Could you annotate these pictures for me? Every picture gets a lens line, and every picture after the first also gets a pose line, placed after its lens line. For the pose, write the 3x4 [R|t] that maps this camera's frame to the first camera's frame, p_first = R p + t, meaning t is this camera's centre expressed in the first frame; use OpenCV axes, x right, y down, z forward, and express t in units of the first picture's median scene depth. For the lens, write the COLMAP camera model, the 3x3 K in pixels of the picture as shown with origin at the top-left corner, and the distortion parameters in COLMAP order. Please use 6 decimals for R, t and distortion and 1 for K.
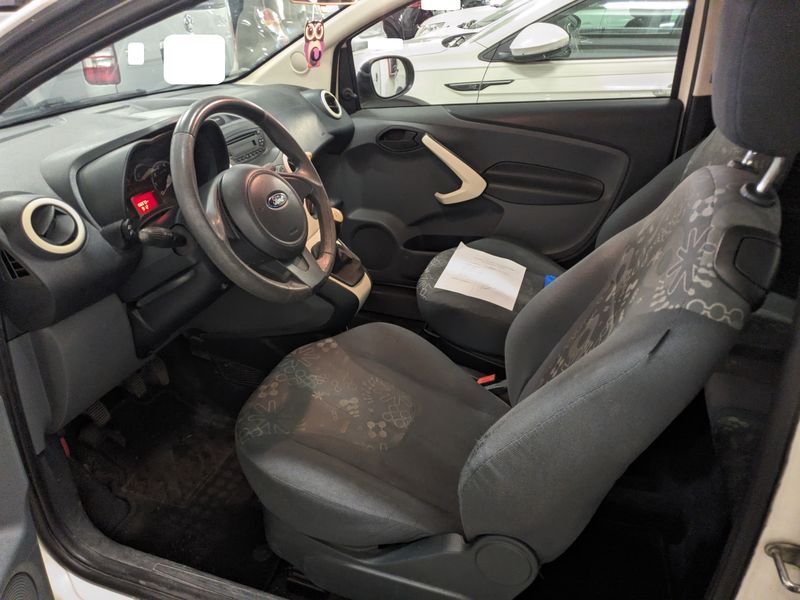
lens RADIAL K [[624.3, 0, 401.3], [0, 624.3, 279.9], [0, 0, 1]] dist [0.083602, -0.134894]
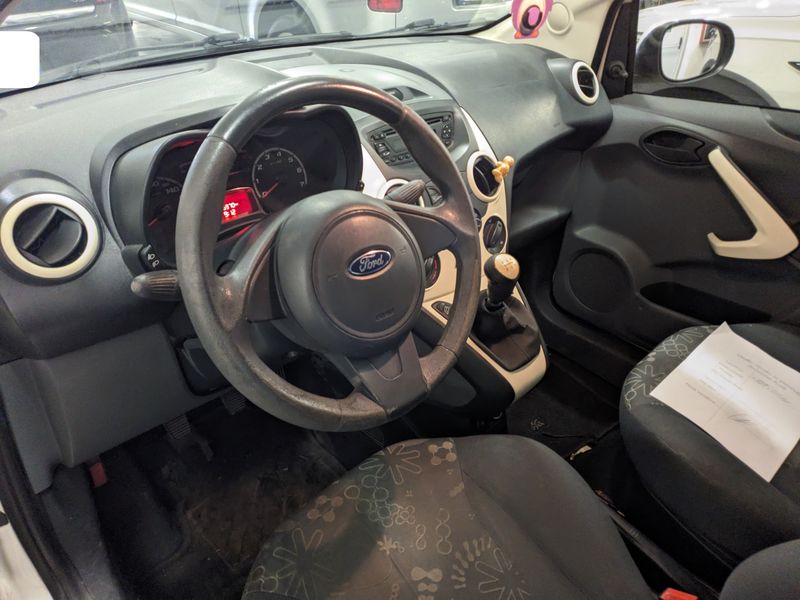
lens RADIAL K [[624.3, 0, 401.3], [0, 624.3, 279.9], [0, 0, 1]] dist [0.083602, -0.134894]
pose [[0.883665, 0.270353, -0.382159, 0.040085], [-0.235566, 0.962287, 0.136059, -0.121027], [0.404531, -0.030207, 0.914025, 0.276252]]
